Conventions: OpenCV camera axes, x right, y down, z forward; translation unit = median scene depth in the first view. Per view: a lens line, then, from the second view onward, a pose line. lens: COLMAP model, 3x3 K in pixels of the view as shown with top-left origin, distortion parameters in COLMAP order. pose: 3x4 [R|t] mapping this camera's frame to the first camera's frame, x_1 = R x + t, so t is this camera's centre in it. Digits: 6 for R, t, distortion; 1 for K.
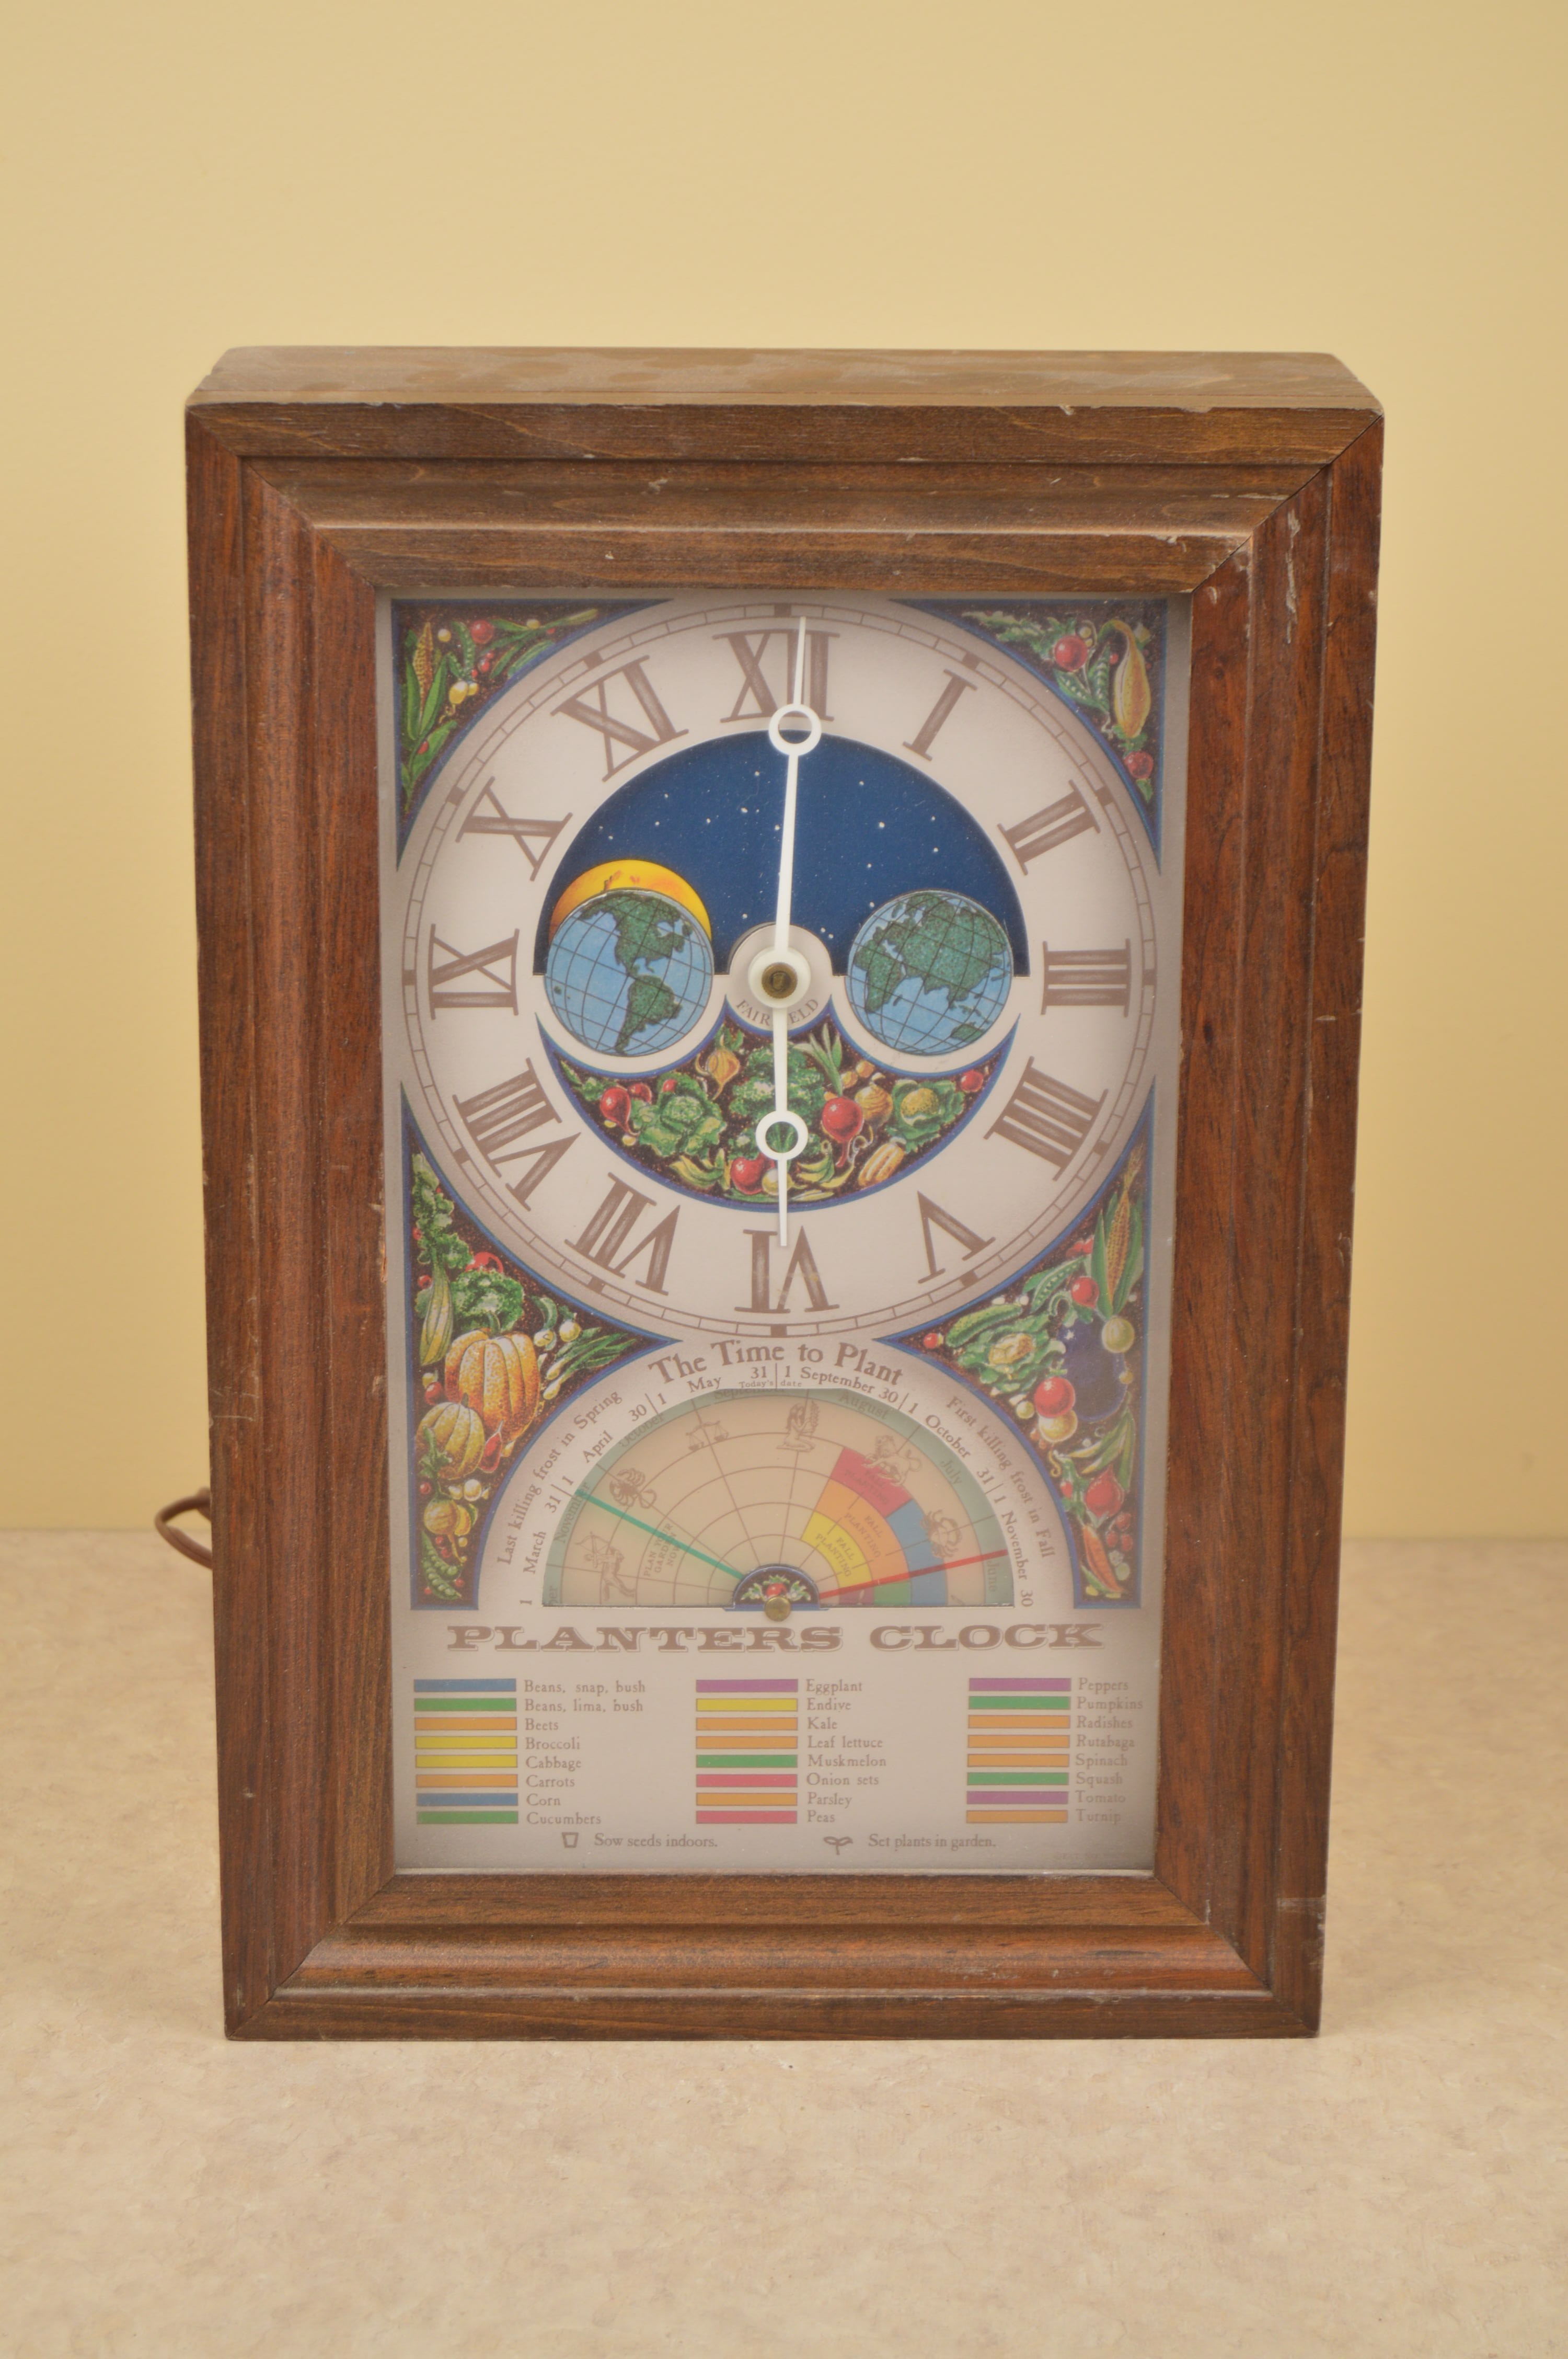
lens RADIAL K [[5229.6, 0, 784.0], [0, 5229.6, 1179.5], [0, 0, 1]] dist [-0.009387, -0.215278]
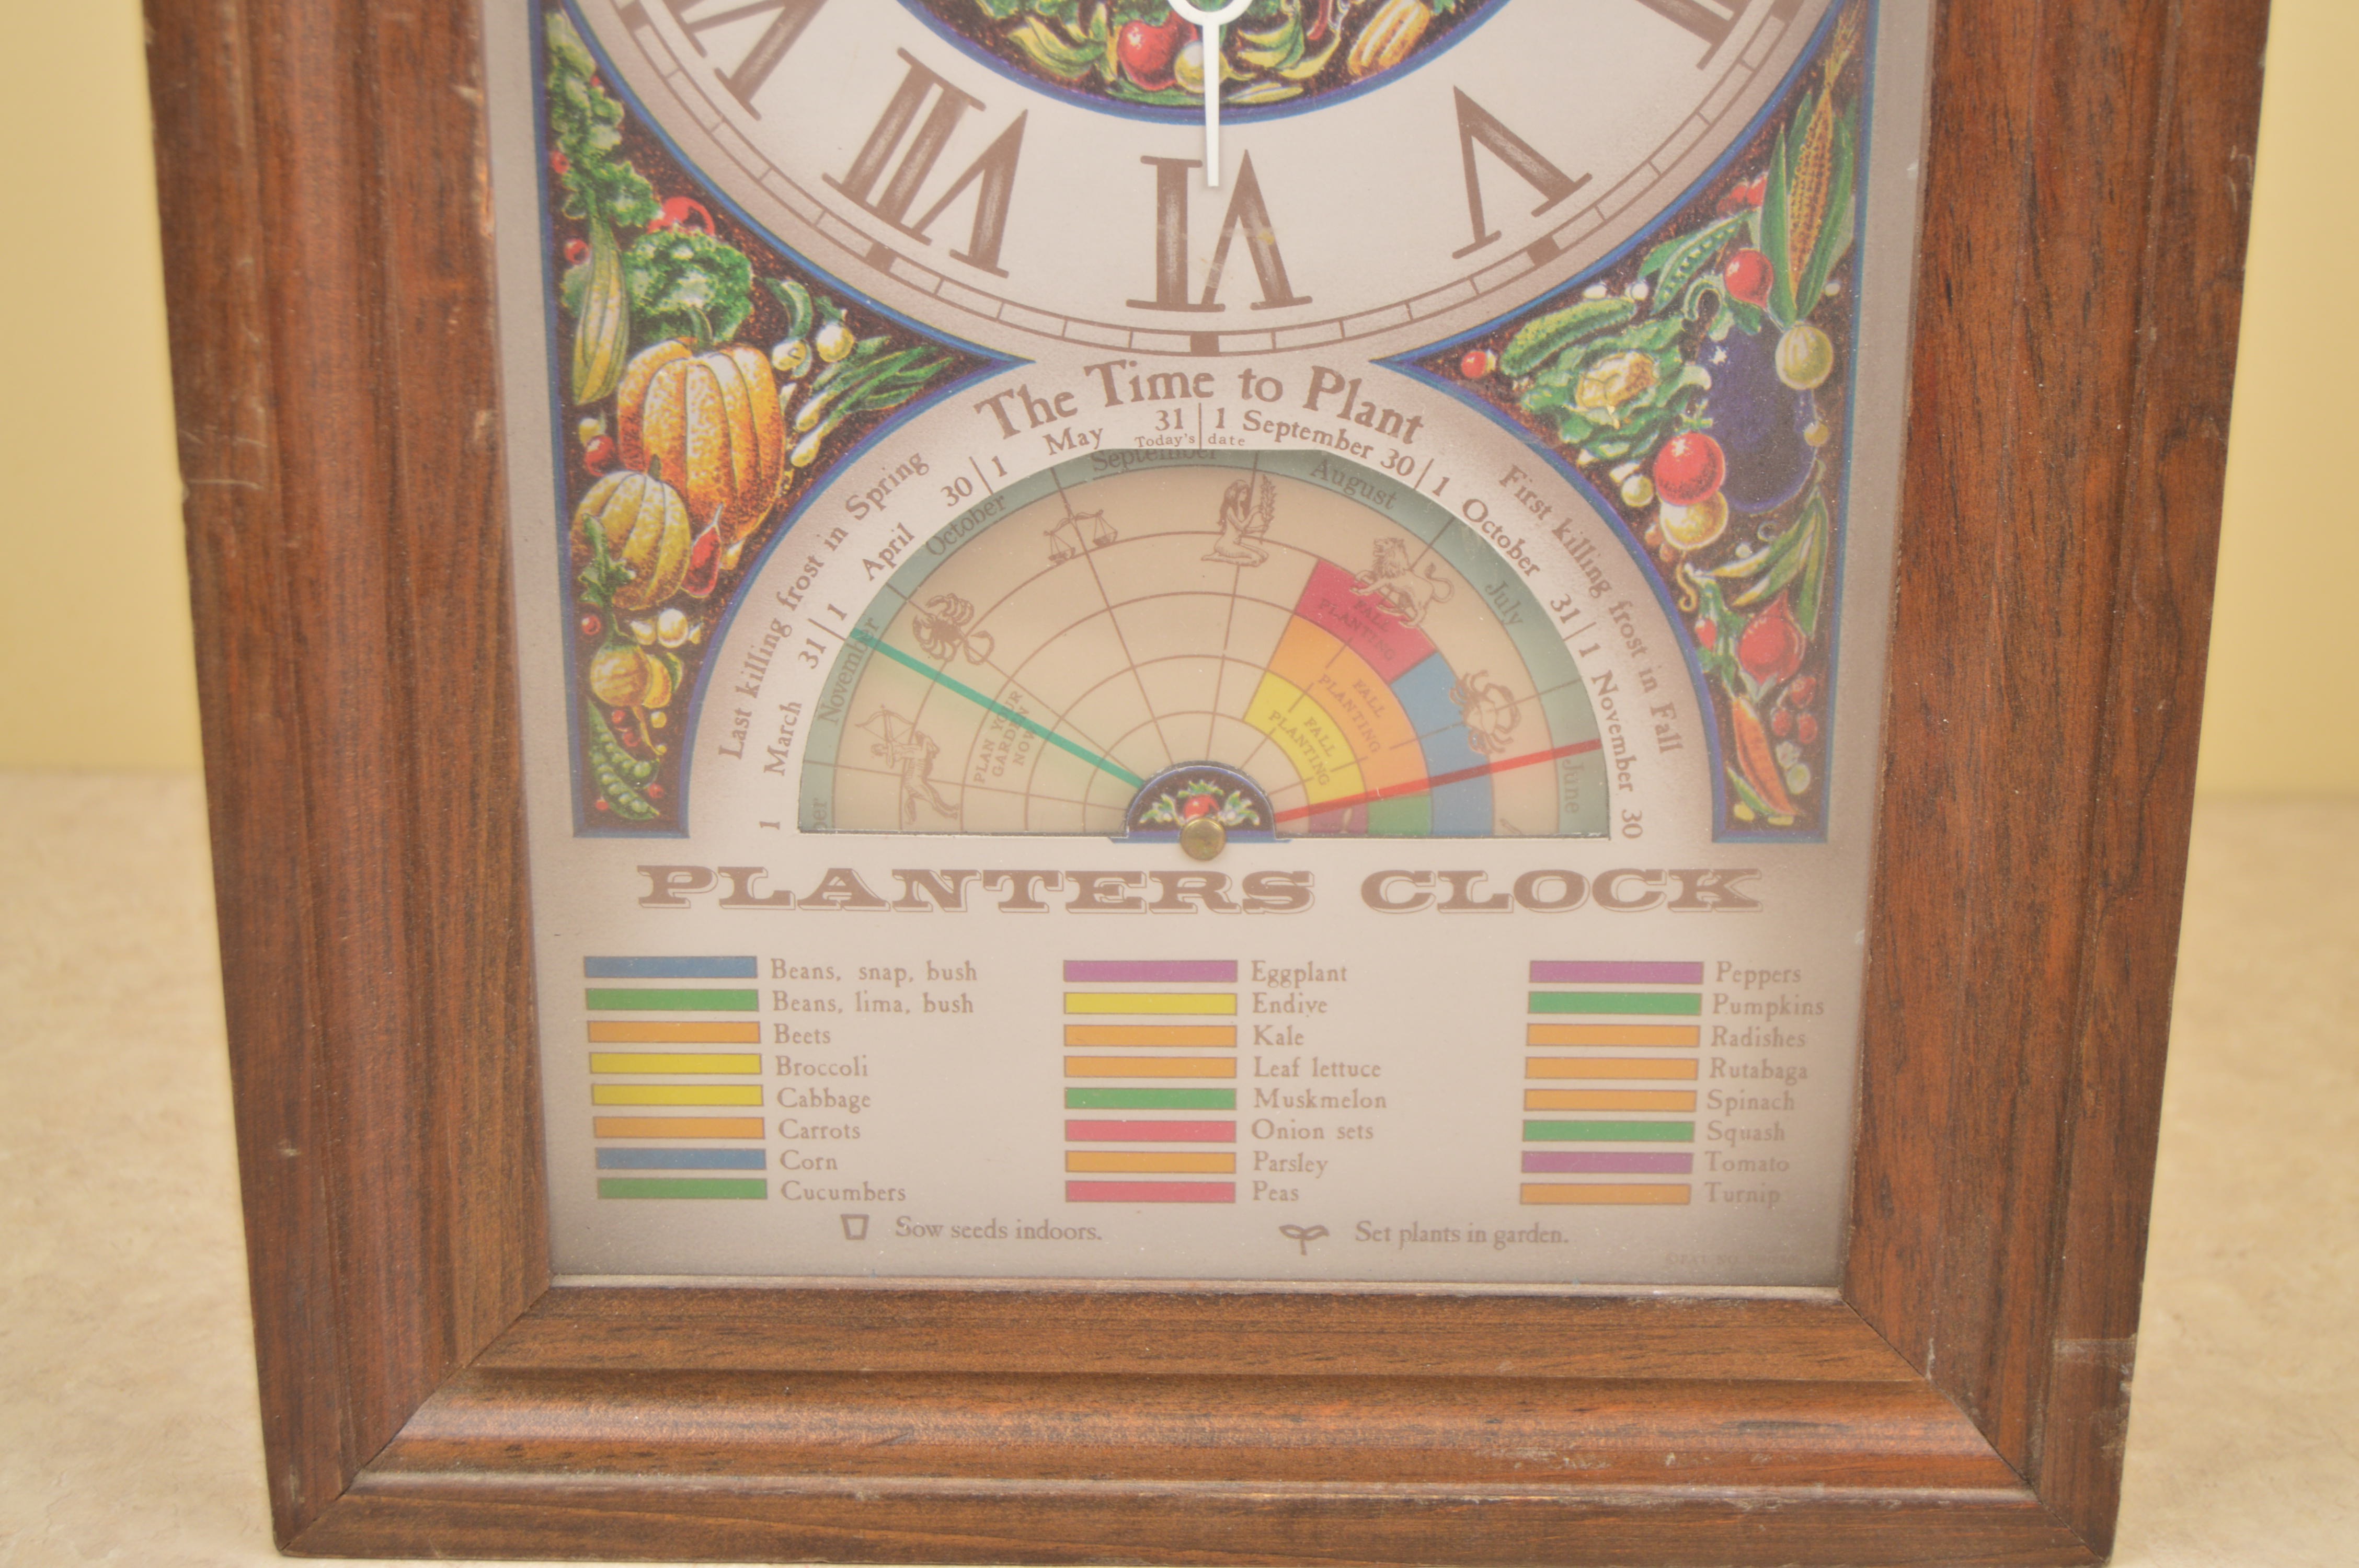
lens RADIAL K [[3563.9, 0, 1179.5], [0, 3563.9, 784.0], [0, 0, 1]] dist [-0.029175, -0.087066]
pose [[0.999677, 0.005630, -0.024789, 0.006109], [-0.004658, 0.999225, 0.039078, 0.061642], [0.024990, -0.038950, 0.998929, 0.615940]]
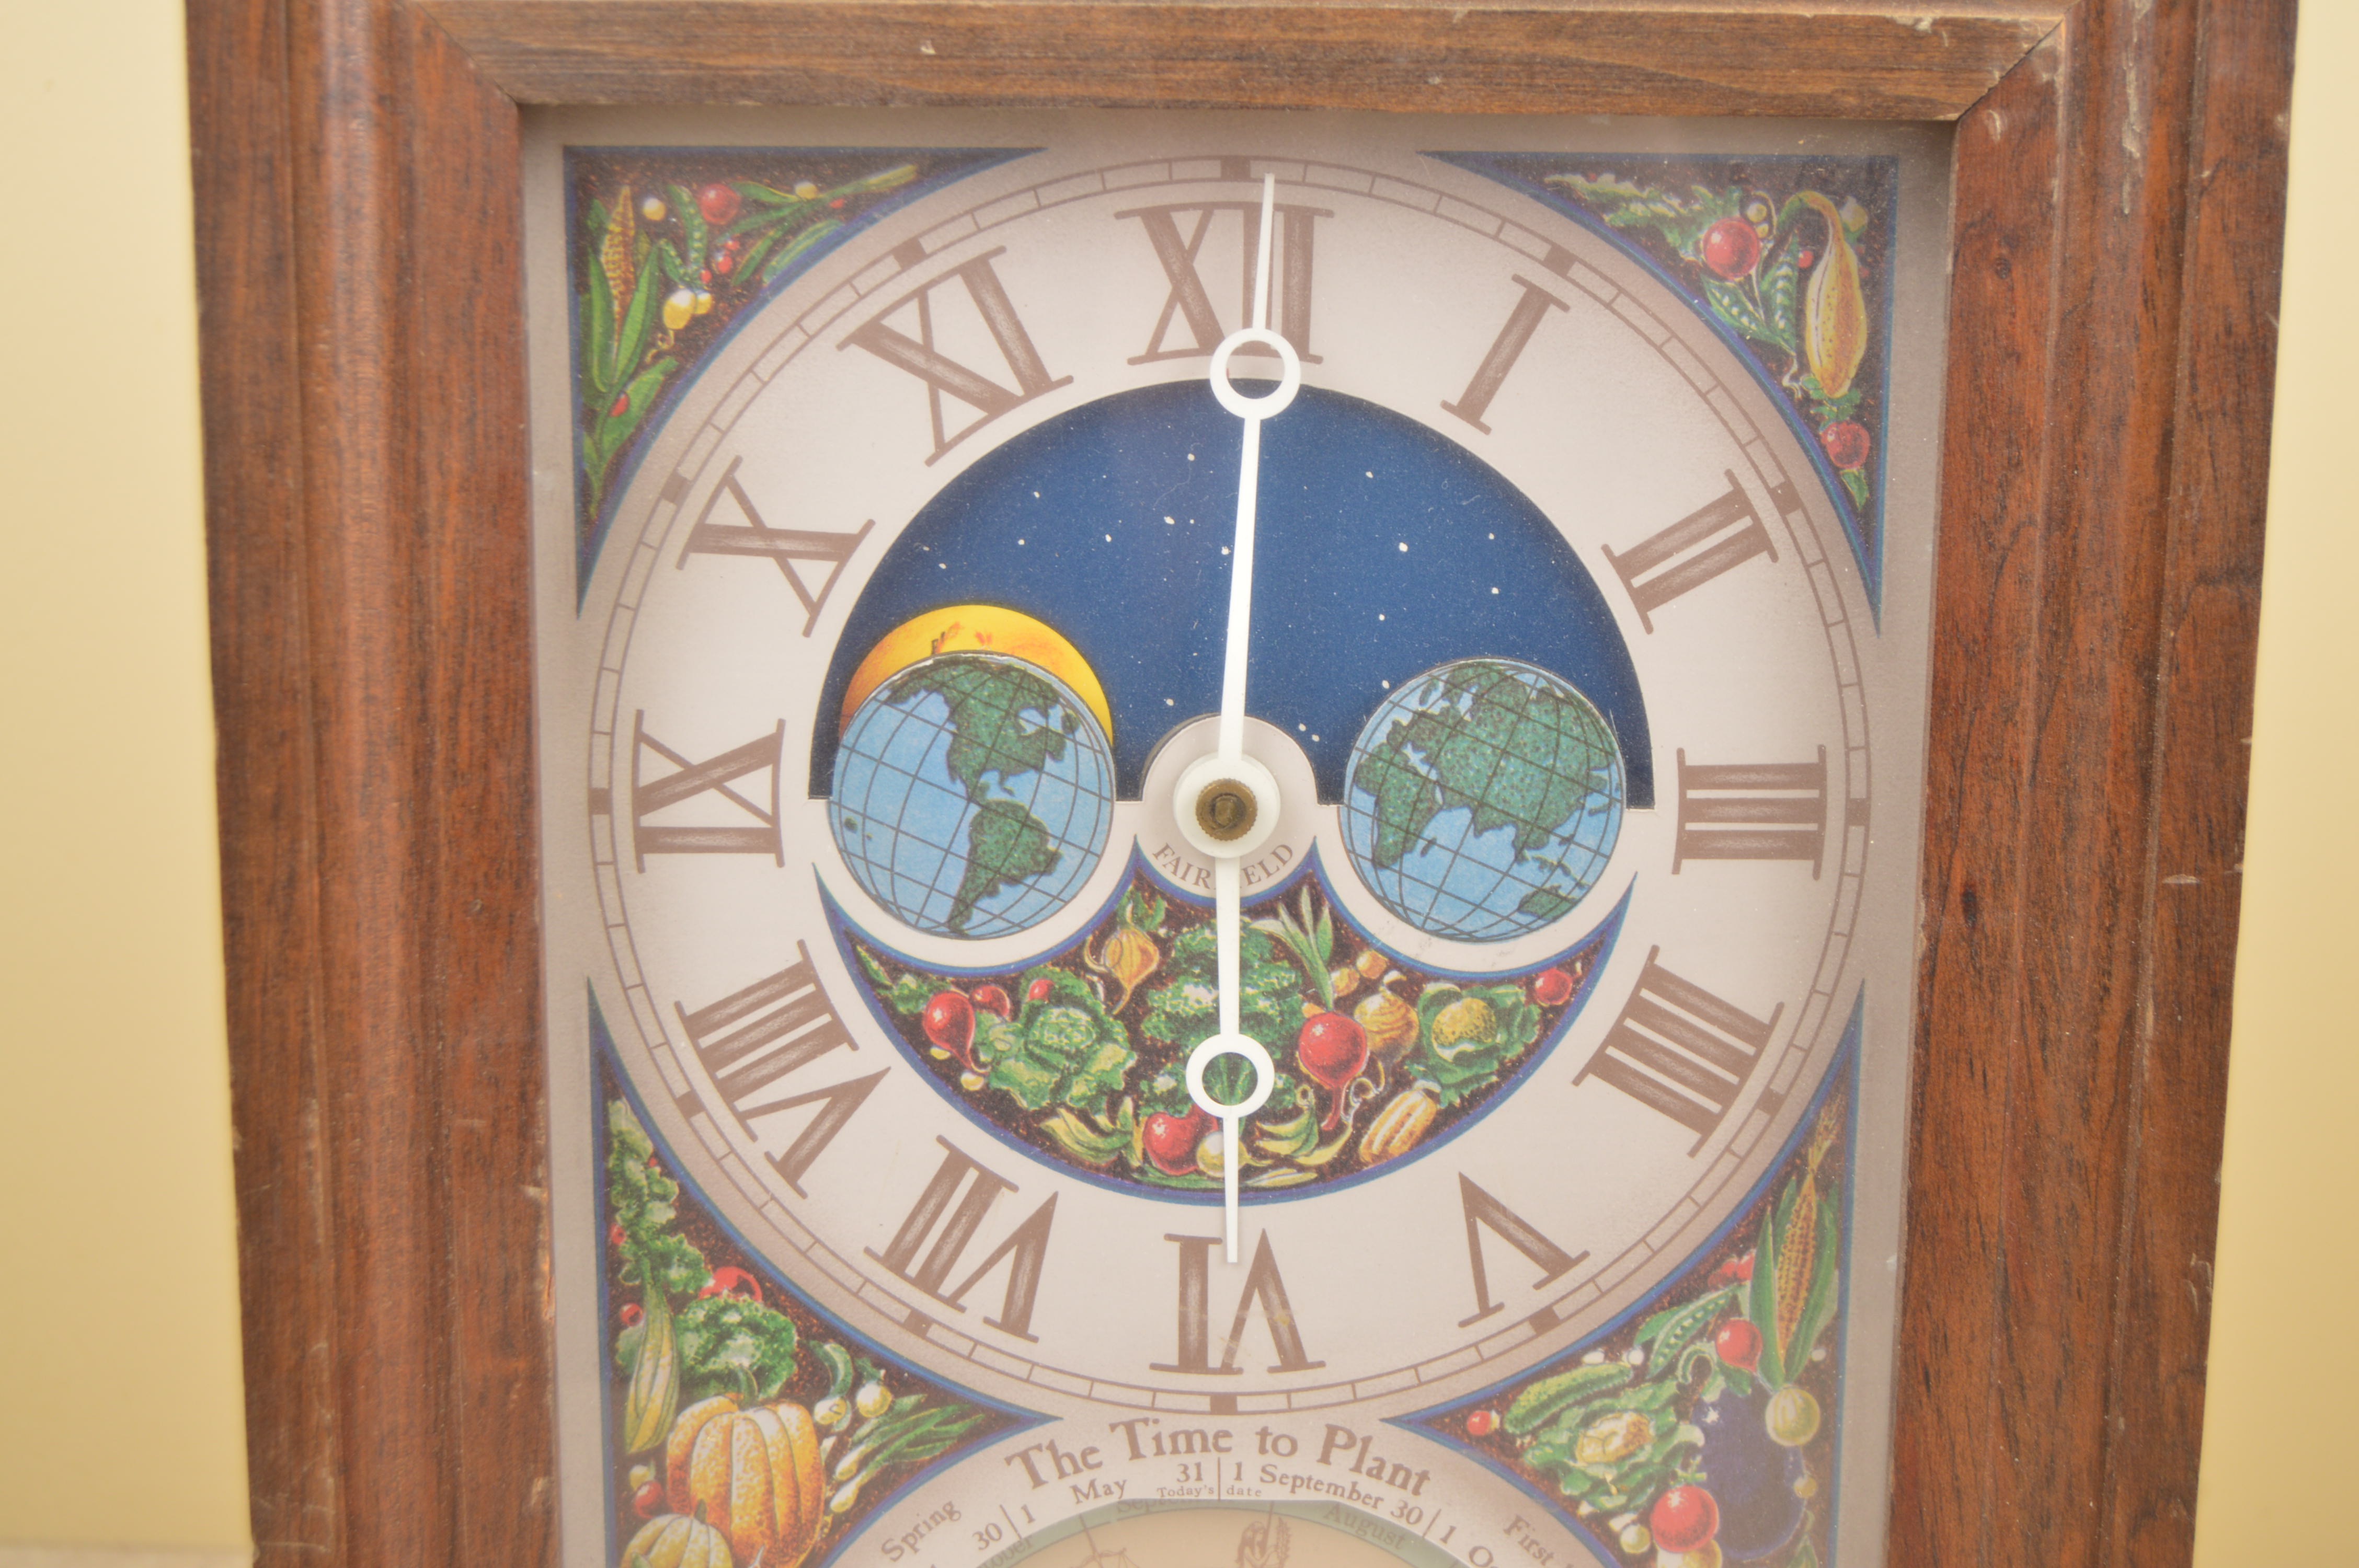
lens RADIAL K [[3563.9, 0, 1179.5], [0, 3563.9, 784.0], [0, 0, 1]] dist [-0.029175, -0.087066]
pose [[0.999435, 0.007518, -0.032767, 0.006754], [-0.010345, 0.996158, -0.086965, -0.006132], [0.031987, 0.087255, 0.995672, 0.591654]]
